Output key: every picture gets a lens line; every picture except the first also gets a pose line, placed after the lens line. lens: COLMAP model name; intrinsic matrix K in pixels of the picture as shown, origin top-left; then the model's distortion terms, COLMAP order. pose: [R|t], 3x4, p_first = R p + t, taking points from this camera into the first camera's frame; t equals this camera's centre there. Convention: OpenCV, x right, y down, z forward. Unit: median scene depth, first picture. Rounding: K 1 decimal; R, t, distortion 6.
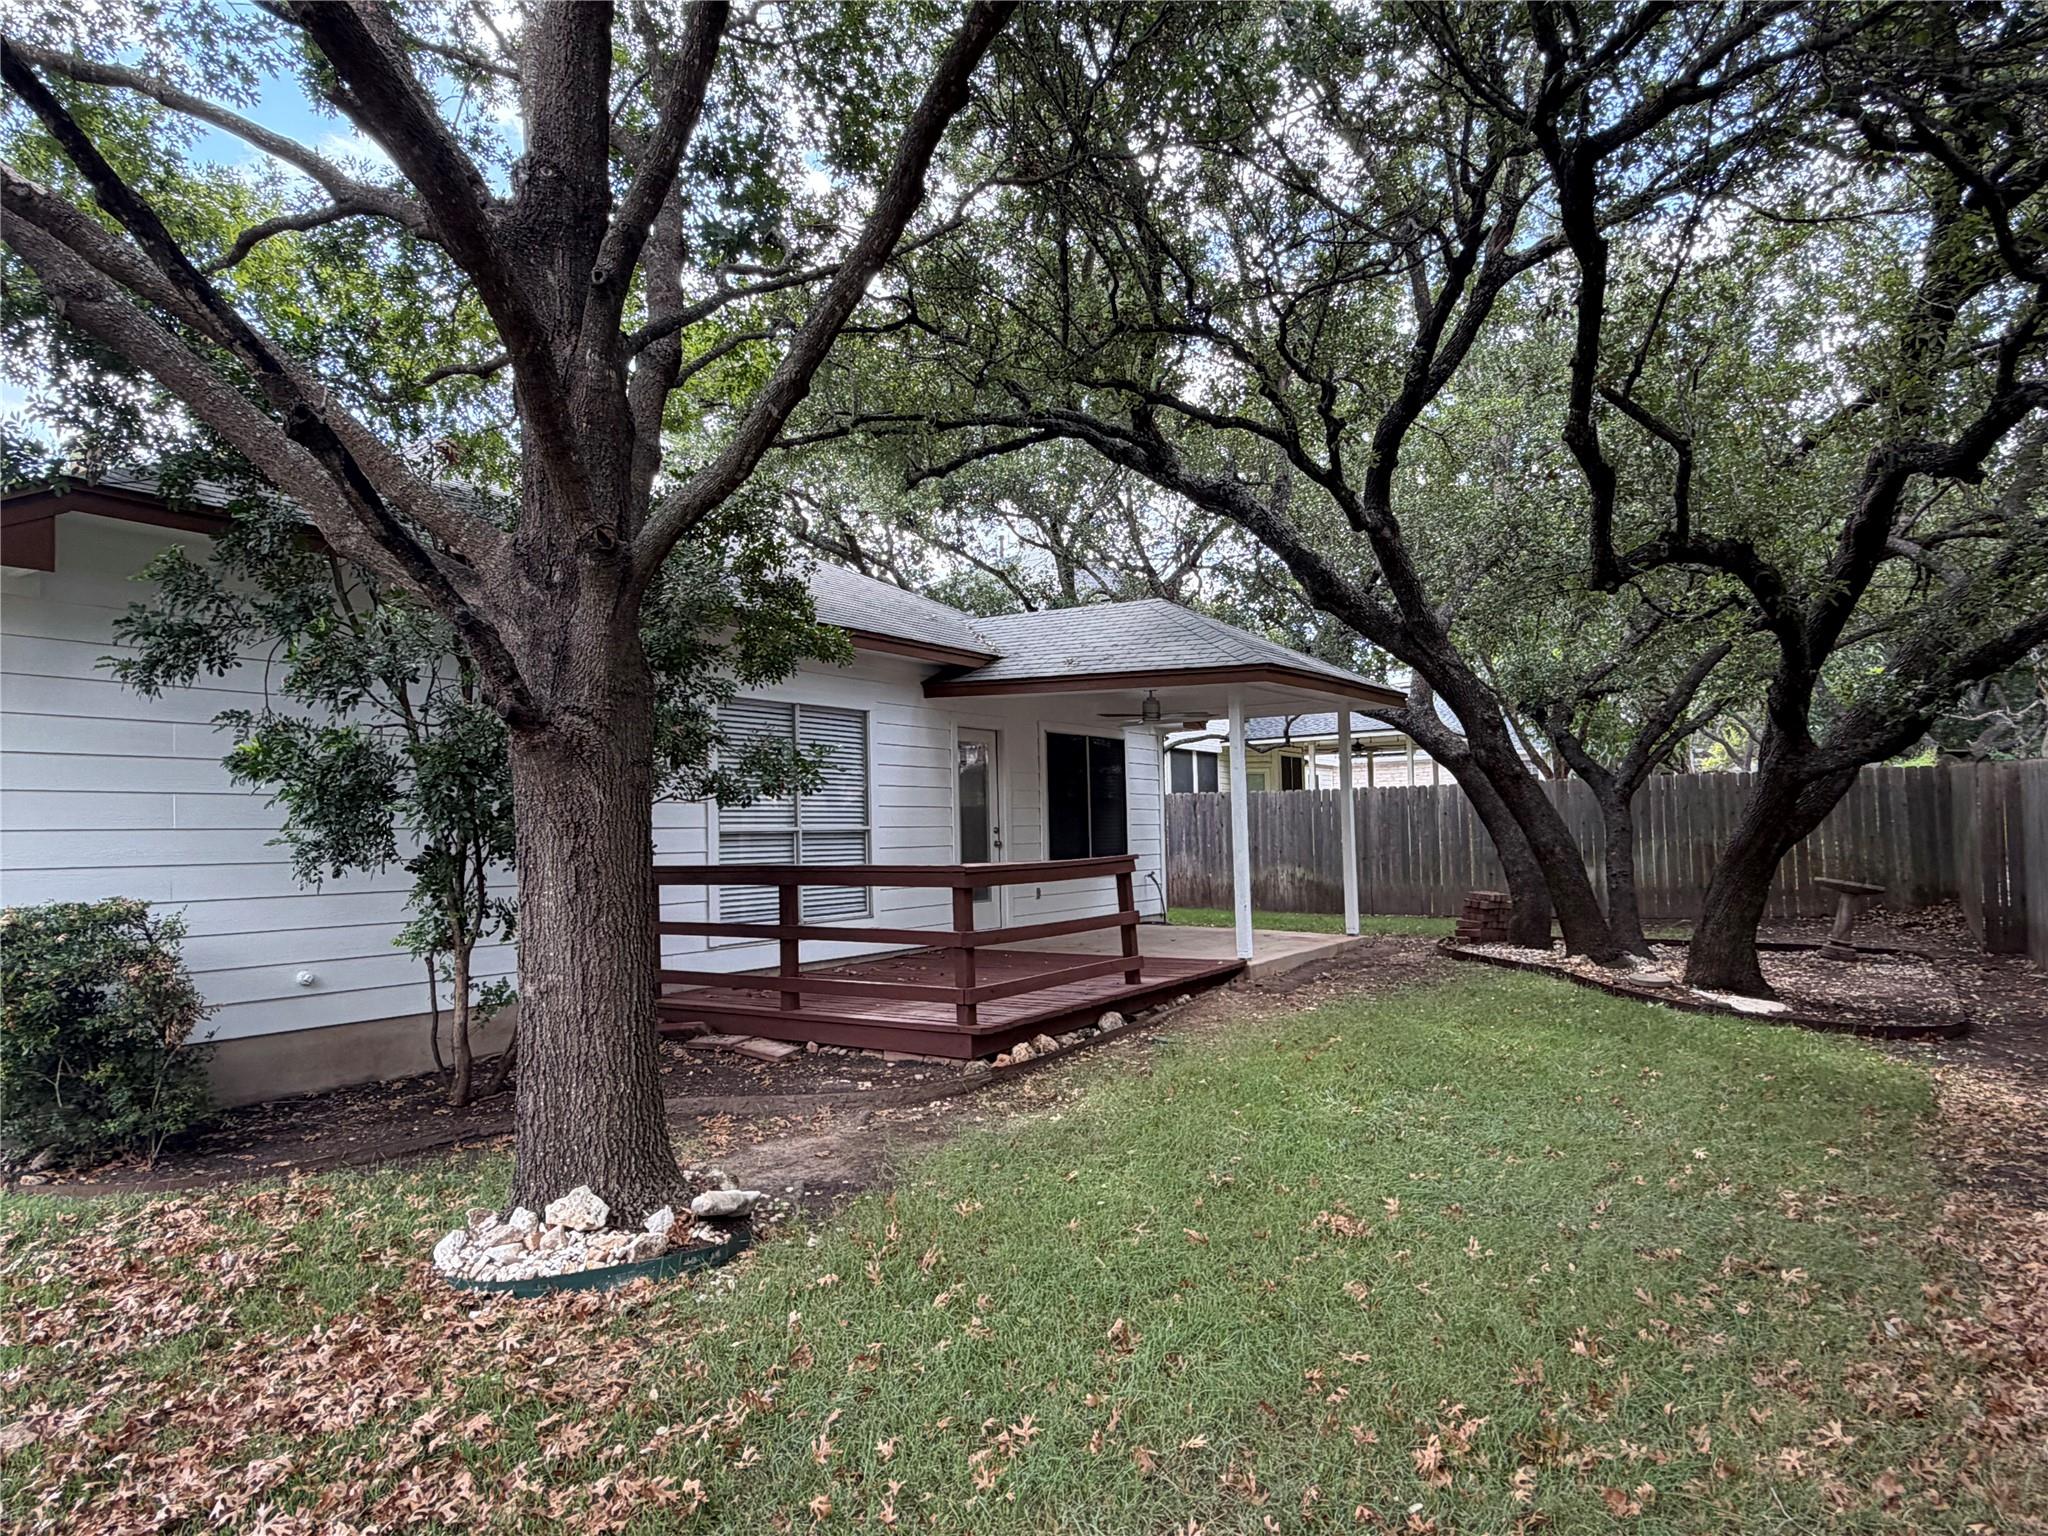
lens RADIAL K [[1274.1, 0, 1024.0], [0, 1274.1, 768.0], [0, 0, 1]] dist [0.000992, 0.000393]
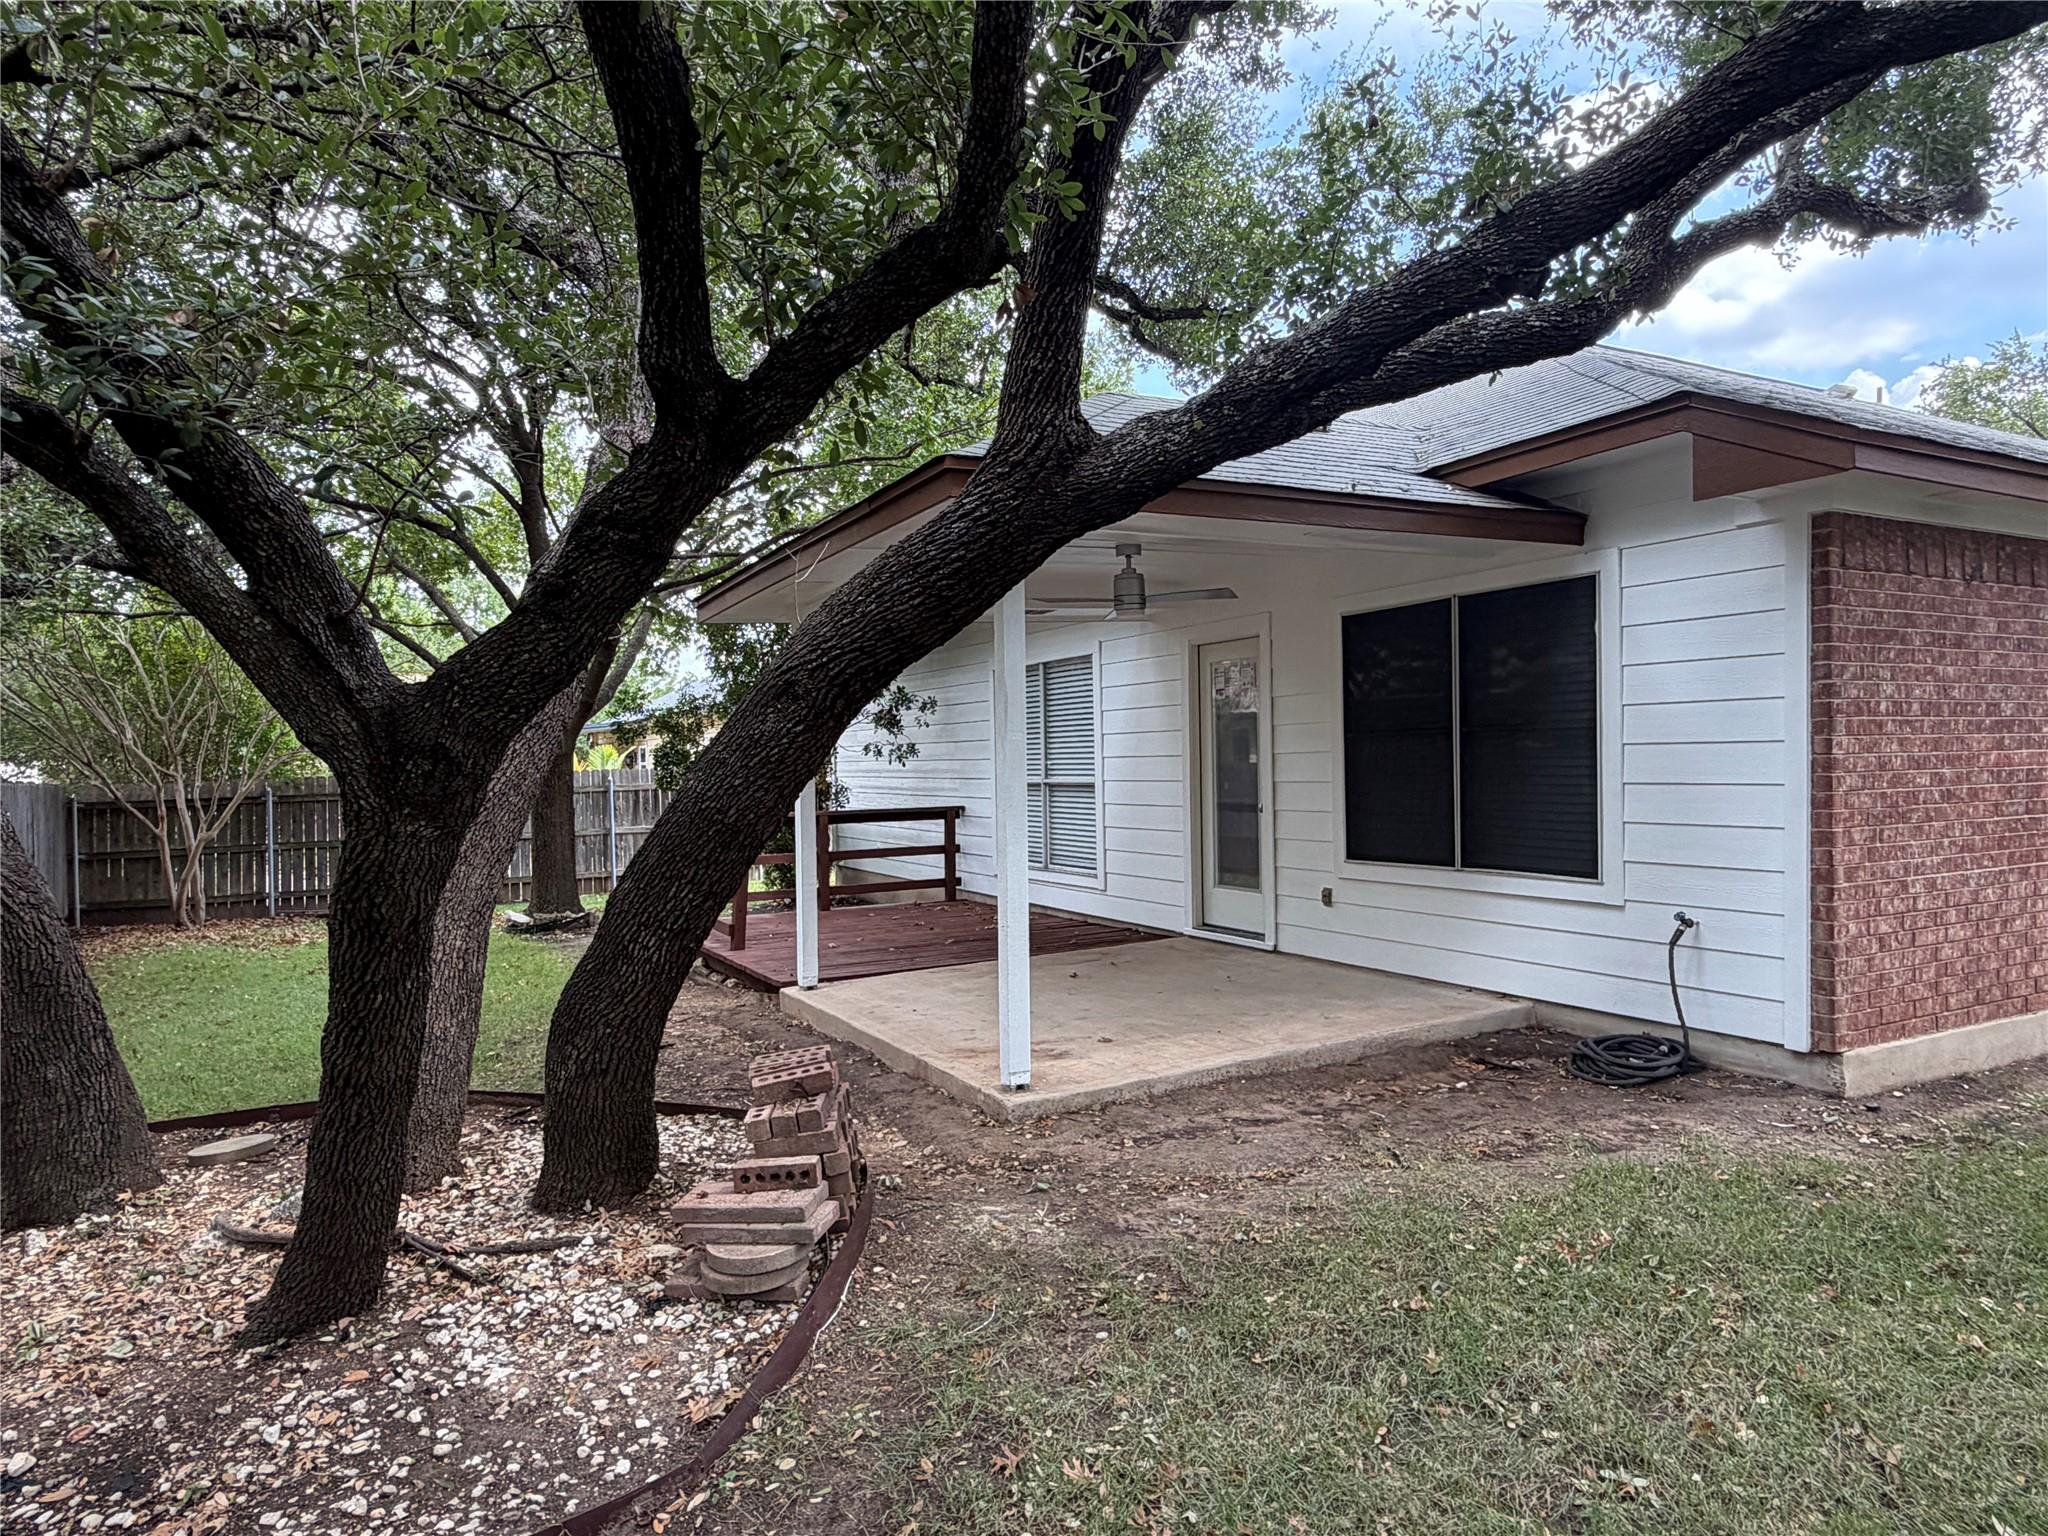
lens RADIAL K [[1274.1, 0, 1024.0], [0, 1274.1, 768.0], [0, 0, 1]] dist [0.000992, 0.000393]
pose [[-0.507300, 0.024937, -0.861409, 0.701923], [0.062194, 0.998034, -0.007736, 0.043955], [0.859522, -0.057499, -0.507854, 1.351550]]
